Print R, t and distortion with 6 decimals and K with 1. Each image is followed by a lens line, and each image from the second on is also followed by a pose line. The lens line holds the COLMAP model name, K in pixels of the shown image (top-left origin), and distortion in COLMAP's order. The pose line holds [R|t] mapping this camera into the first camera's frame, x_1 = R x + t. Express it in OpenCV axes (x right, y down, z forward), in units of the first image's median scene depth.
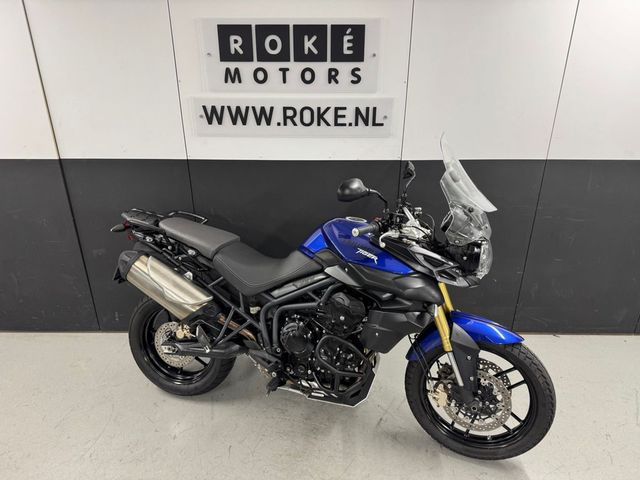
lens RADIAL K [[440.7, 0, 320.0], [0, 440.7, 240.0], [0, 0, 1]] dist [0.002847, -0.001001]
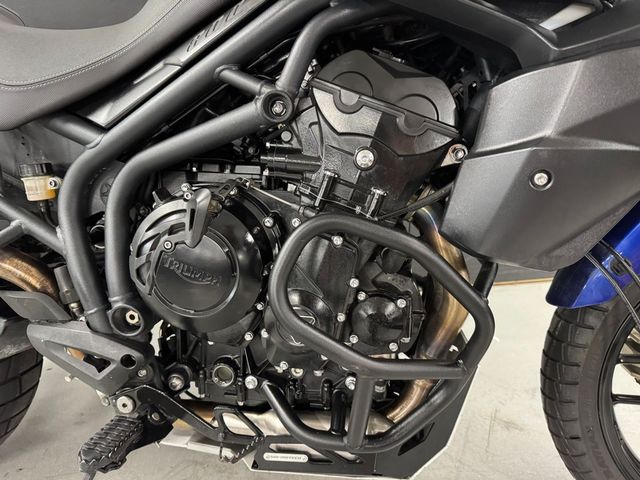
lens RADIAL K [[481.1, 0, 320.0], [0, 481.1, 240.0], [0, 0, 1]] dist [0.003907, -0.007261]
pose [[0.987634, -0.075470, 0.137418, -0.015213], [0.073910, 0.997130, 0.016430, 0.204759], [-0.138264, -0.006071, 0.990377, 0.681566]]
